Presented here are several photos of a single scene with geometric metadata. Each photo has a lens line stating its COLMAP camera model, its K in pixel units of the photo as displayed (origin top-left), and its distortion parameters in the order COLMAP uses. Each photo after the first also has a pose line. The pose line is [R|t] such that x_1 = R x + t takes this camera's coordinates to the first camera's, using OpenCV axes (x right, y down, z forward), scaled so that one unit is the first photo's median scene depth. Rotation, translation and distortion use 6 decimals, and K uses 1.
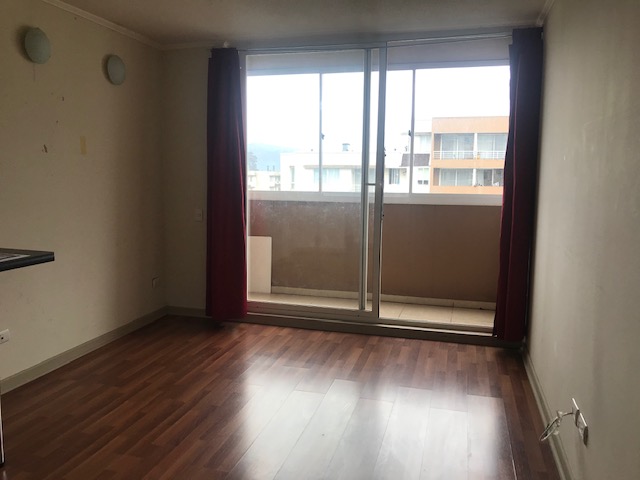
lens RADIAL K [[516.6, 0, 321.4], [0, 516.6, 238.7], [0, 0, 1]] dist [-0.006462, -0.002738]
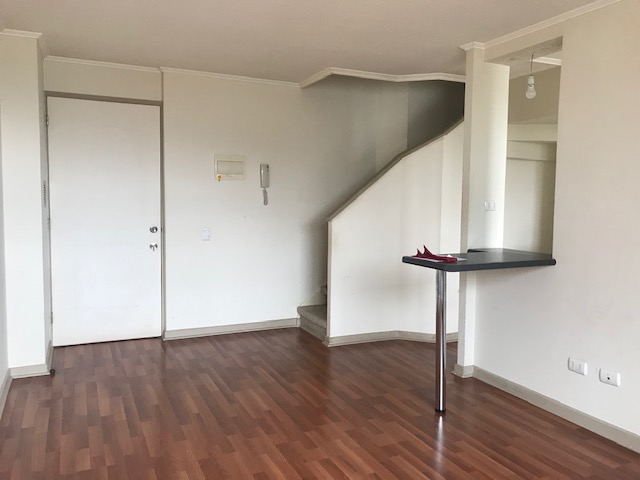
lens RADIAL K [[516.6, 0, 320.3], [0, 516.6, 238.6], [0, 0, 1]] dist [-0.006462, -0.002738]
pose [[-0.765098, 0.008255, -0.643860, 0.297164], [-0.113439, 0.982551, 0.147397, -0.105155], [0.633842, 0.185812, -0.750812, 1.065694]]
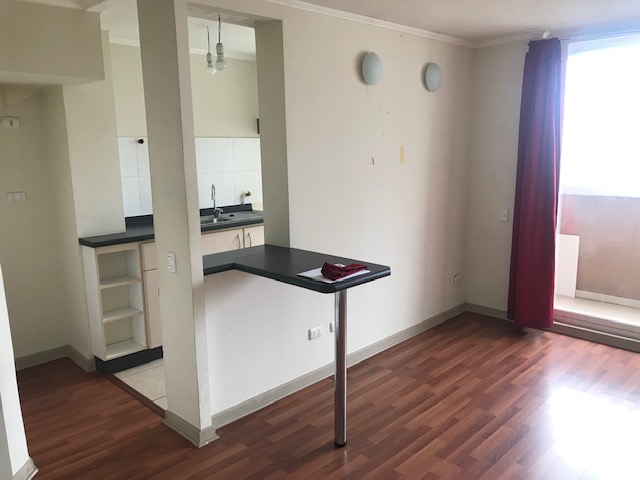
lens RADIAL K [[516.6, 0, 321.6], [0, 516.6, 239.8], [0, 0, 1]] dist [-0.006462, -0.002738]
pose [[0.870095, 0.058274, -0.489427, -0.068493], [-0.027159, 0.997146, 0.070444, -0.070855], [0.492135, -0.048000, 0.869194, -0.026987]]
